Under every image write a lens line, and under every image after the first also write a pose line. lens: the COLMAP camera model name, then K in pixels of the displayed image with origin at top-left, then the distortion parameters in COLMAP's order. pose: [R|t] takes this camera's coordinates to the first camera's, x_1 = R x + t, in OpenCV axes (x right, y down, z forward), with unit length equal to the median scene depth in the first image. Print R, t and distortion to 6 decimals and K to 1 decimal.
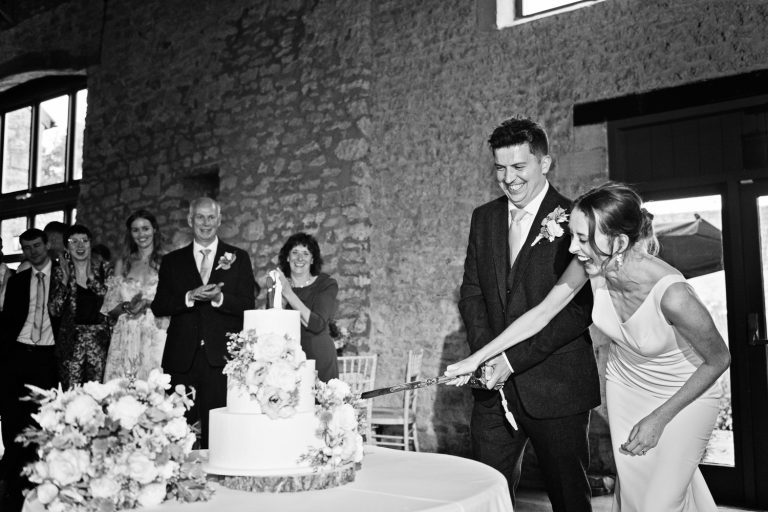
lens RADIAL K [[801.0, 0, 398.3], [0, 801.0, 238.1], [0, 0, 1]] dist [-0.000282, 0.000000]
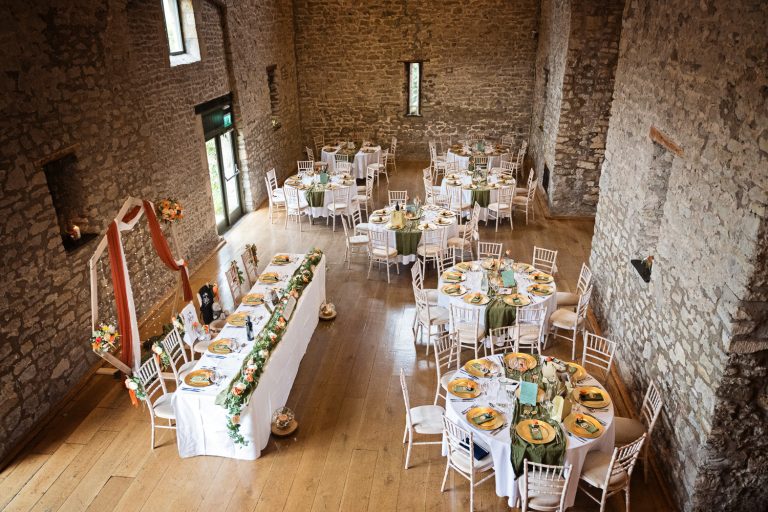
lens RADIAL K [[601.3, 0, 382.4], [0, 601.3, 259.2], [0, 0, 1]] dist [-0.004805, -0.000486]
pose [[-0.527431, -0.311060, 0.790606, -1.350440], [-0.074069, 0.943857, 0.321943, -0.283284], [-0.846363, 0.111243, -0.520859, 1.196573]]
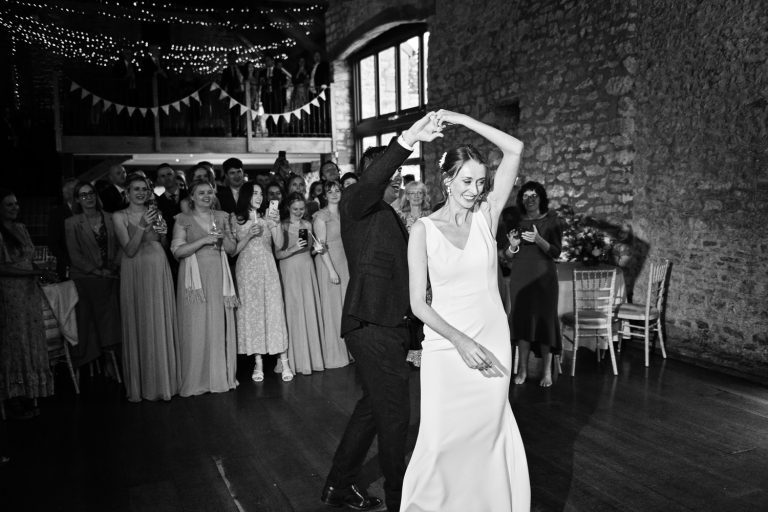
lens RADIAL K [[699.4, 0, 383.3], [0, 699.4, 251.7], [0, 0, 1]] dist [0.003011, 0.004249]
pose [[0.877880, 0.032259, -0.477793, 0.129665], [0.067822, 0.979296, 0.190733, -0.085844], [0.474054, -0.199845, 0.857517, -0.090905]]
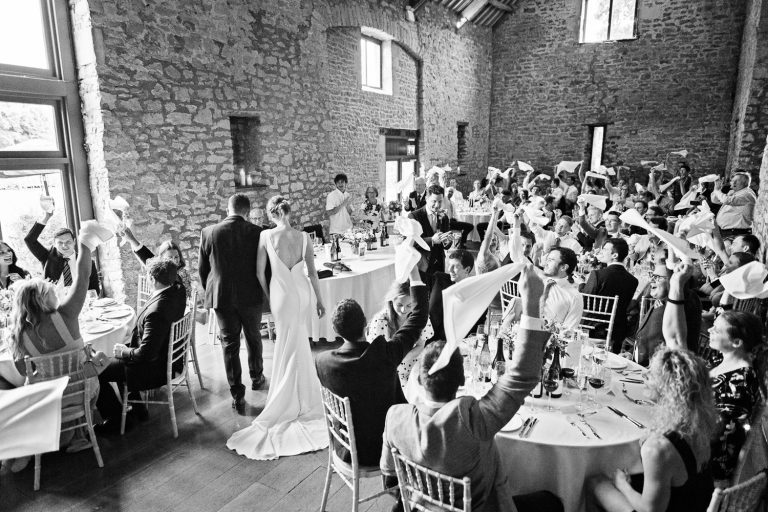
lens RADIAL K [[517.7, 0, 383.5], [0, 517.7, 257.6], [0, 0, 1]] dist [0.004482, -0.002774]
pose [[-0.141325, -0.192686, 0.971030, -1.408822], [-0.105503, 0.978220, 0.178758, -0.026137], [-0.984325, -0.077184, -0.158575, 0.982224]]
